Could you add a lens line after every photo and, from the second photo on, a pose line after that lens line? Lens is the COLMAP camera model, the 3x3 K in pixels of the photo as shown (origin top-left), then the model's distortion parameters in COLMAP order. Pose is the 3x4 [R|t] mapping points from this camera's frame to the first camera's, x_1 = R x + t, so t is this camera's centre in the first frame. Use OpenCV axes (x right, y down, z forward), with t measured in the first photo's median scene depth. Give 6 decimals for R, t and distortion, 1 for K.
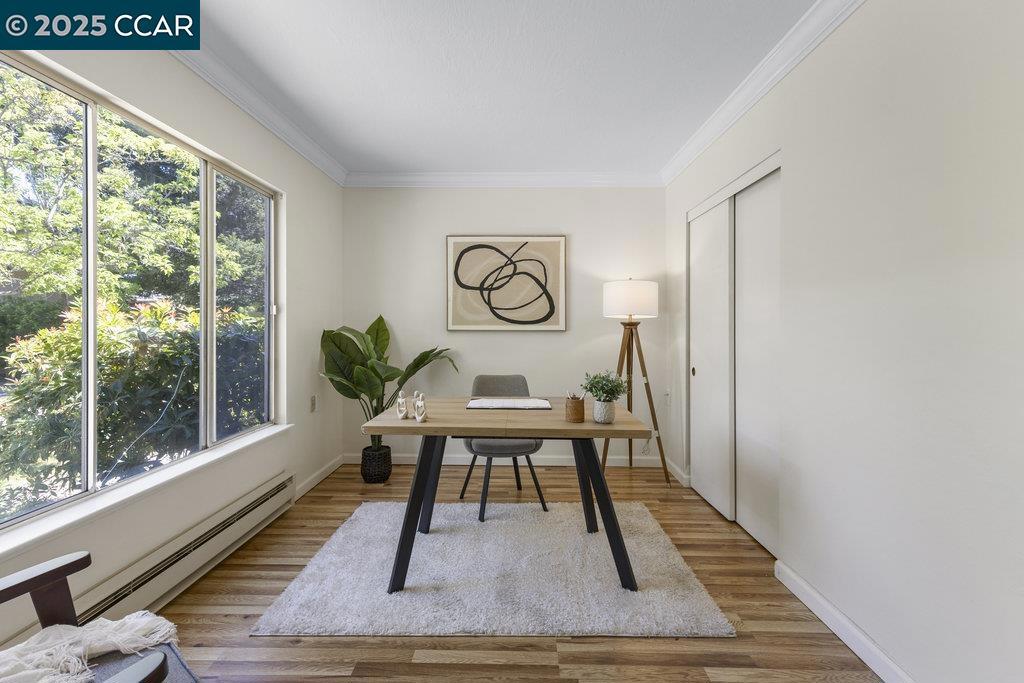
lens RADIAL K [[446.8, 0, 512.7], [0, 446.8, 331.4], [0, 0, 1]] dist [0.017050, -0.002441]
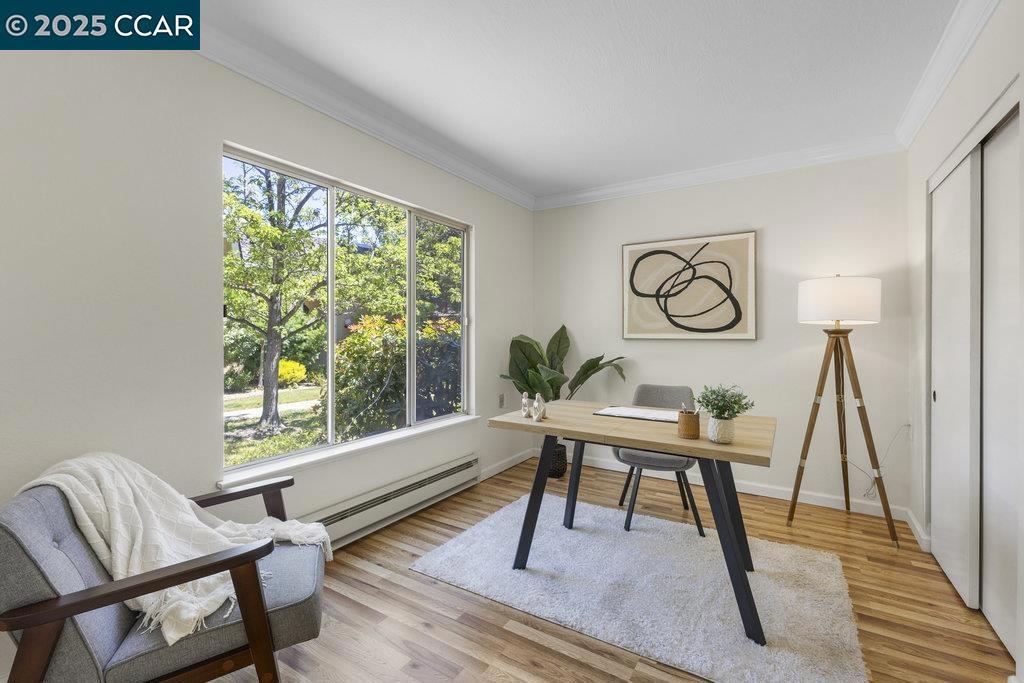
lens RADIAL K [[446.8, 0, 529.1], [0, 446.8, 339.8], [0, 0, 1]] dist [0.017050, -0.002441]
pose [[0.862340, 0.004752, -0.506307, 0.240203], [-0.005796, 0.999983, -0.000485, 0.002318], [0.506296, 0.003353, 0.862353, 0.028243]]
